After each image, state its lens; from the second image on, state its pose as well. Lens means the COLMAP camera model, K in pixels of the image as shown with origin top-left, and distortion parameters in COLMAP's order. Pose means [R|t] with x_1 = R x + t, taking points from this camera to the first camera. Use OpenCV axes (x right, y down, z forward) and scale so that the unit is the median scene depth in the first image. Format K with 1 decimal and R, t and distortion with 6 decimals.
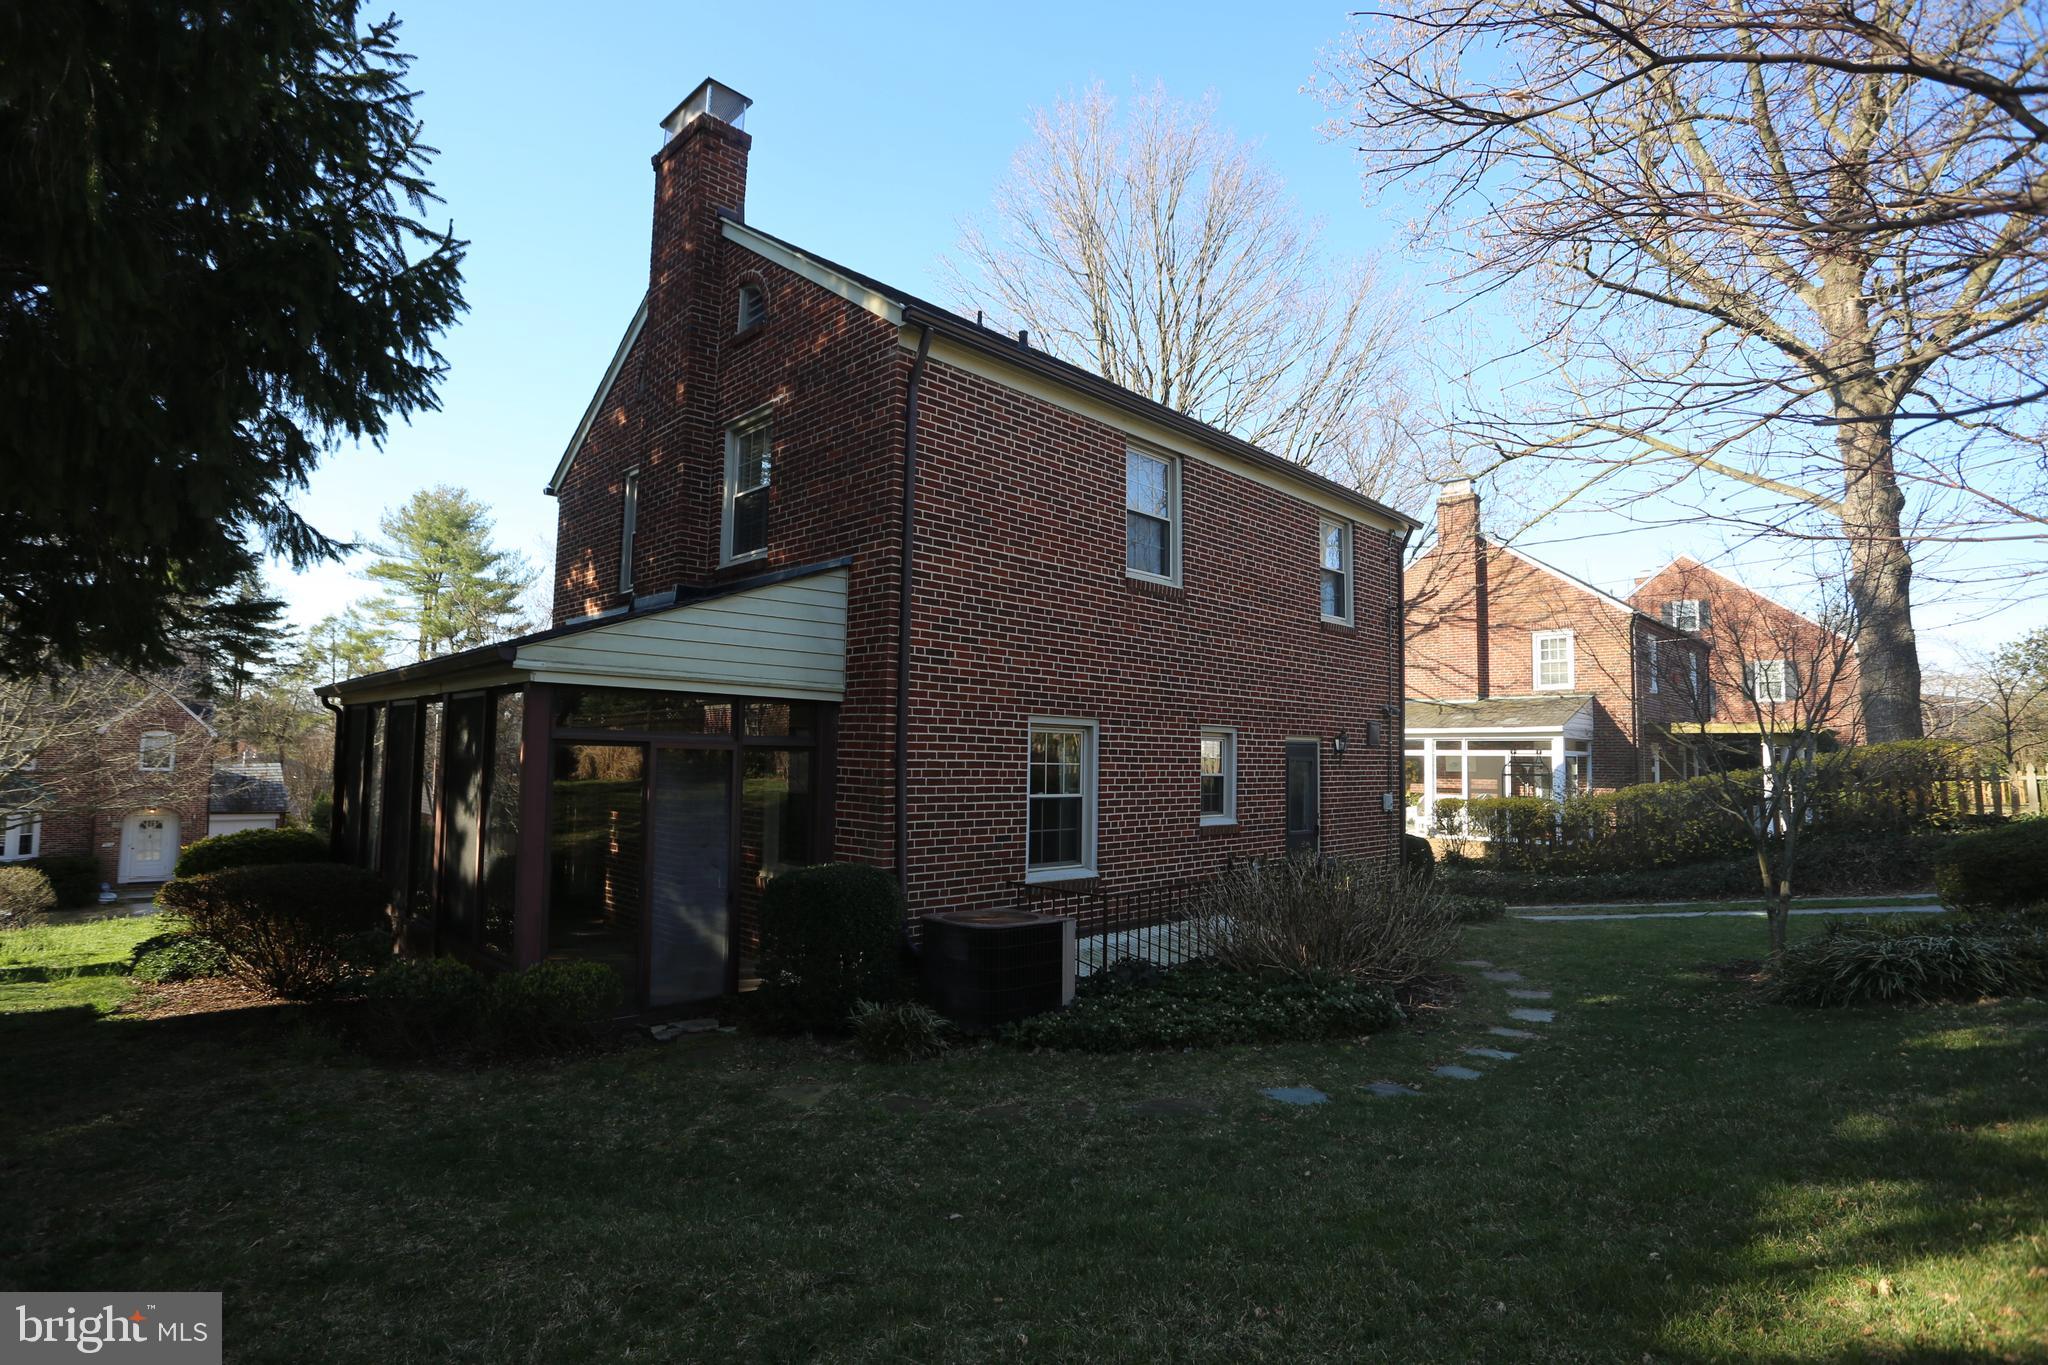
lens RADIAL K [[1016.5, 0, 1028.7], [0, 1016.5, 681.4], [0, 0, 1]] dist [-0.059026, 0.024102]
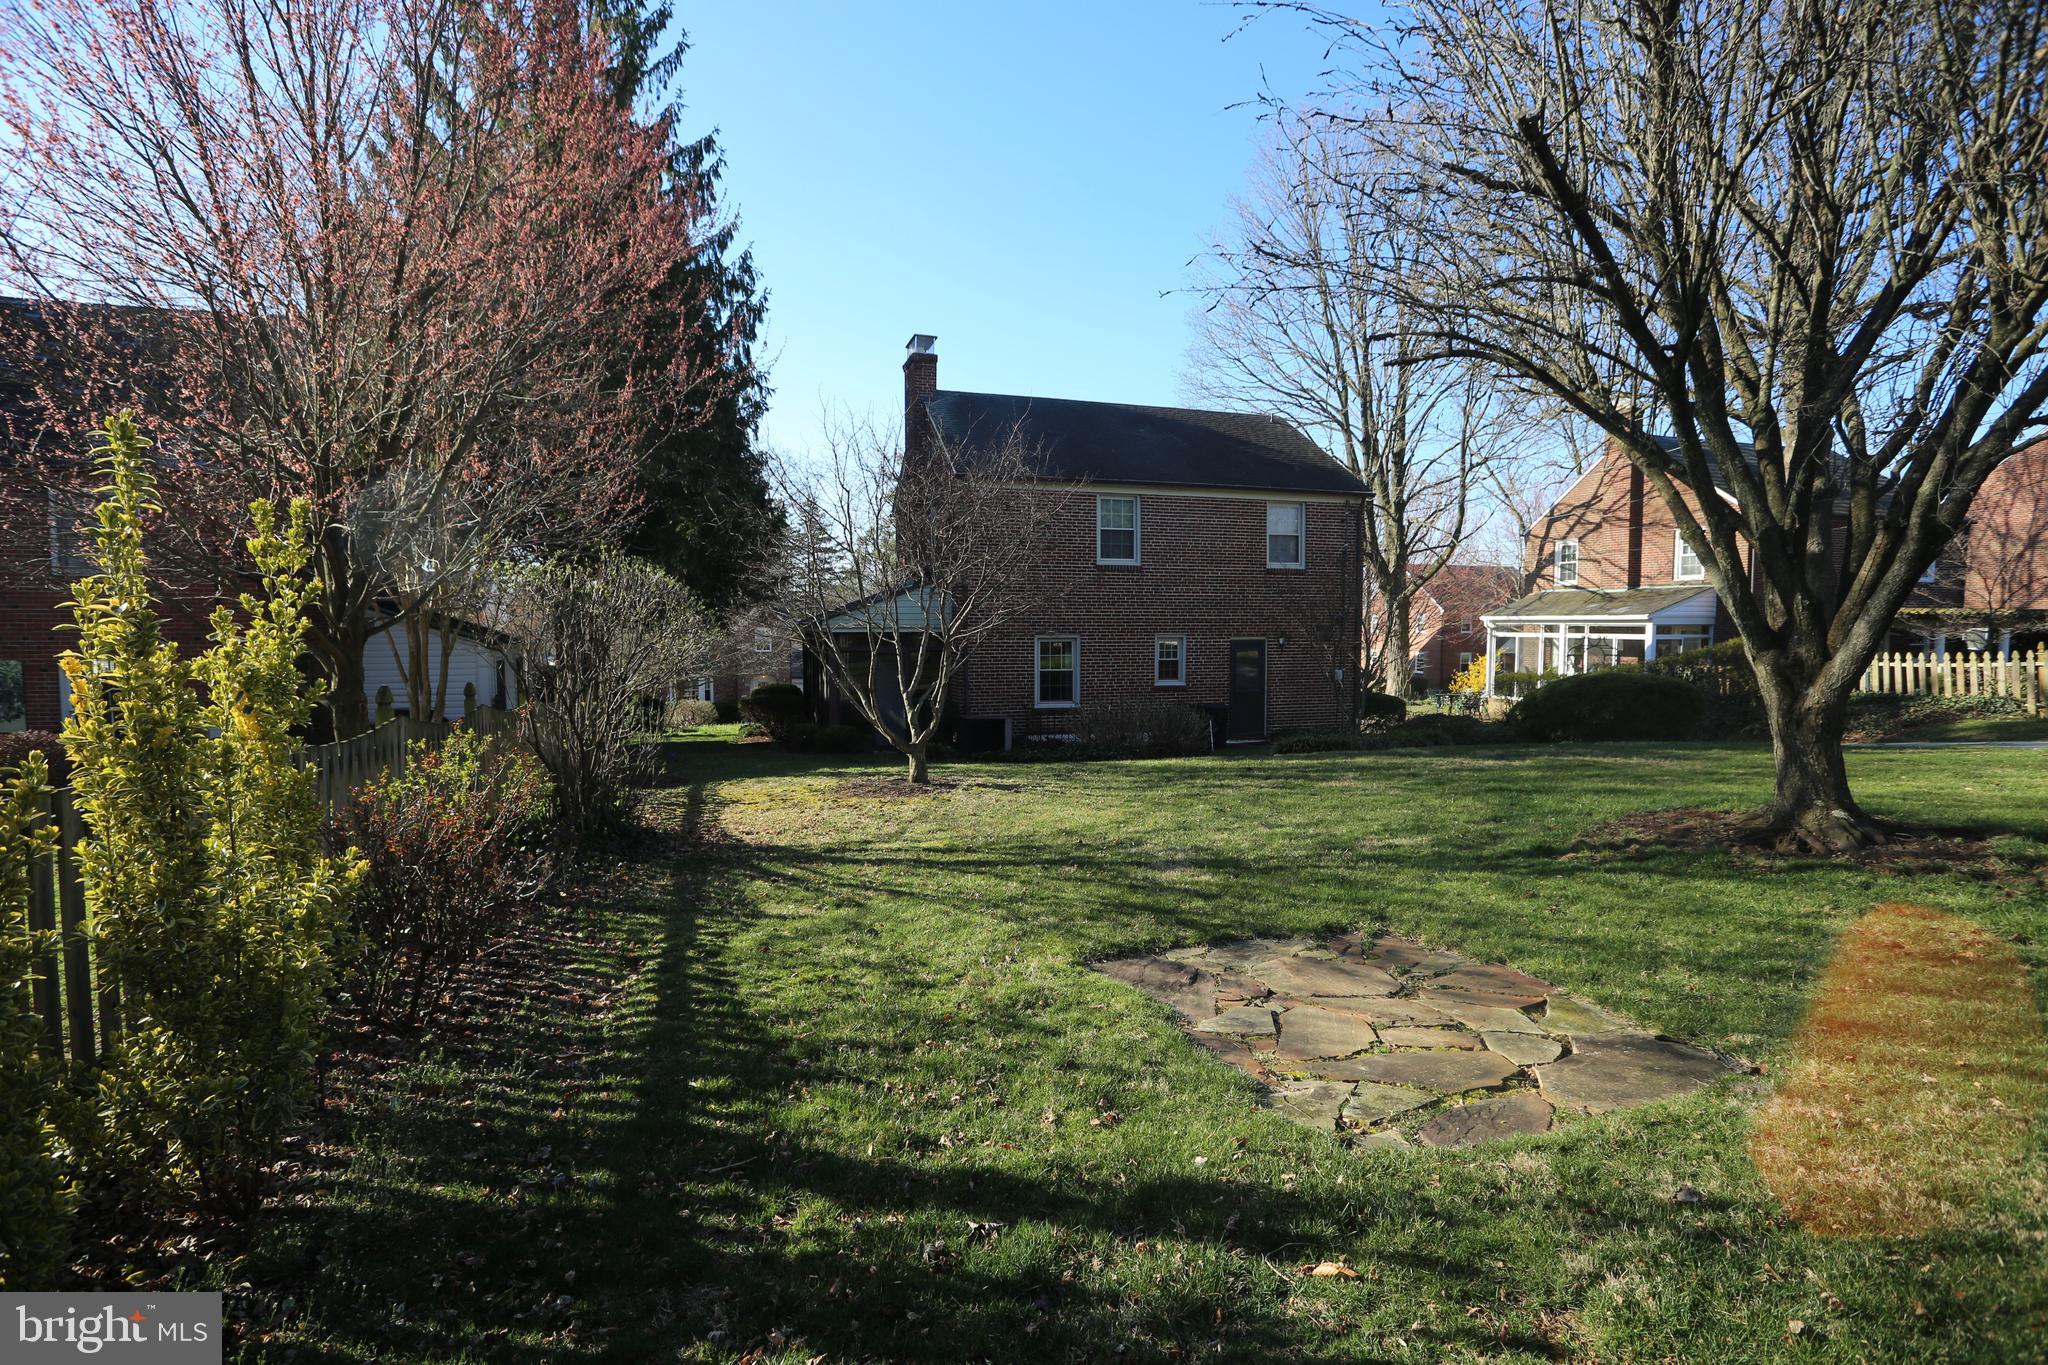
lens RADIAL K [[1016.5, 0, 1021.9], [0, 1016.5, 685.5], [0, 0, 1]] dist [-0.059026, 0.024102]
pose [[0.882087, 0.015572, -0.470829, 0.397131], [0.049124, 0.990964, 0.124807, -0.052845], [0.468518, -0.133219, 0.873352, -0.383898]]
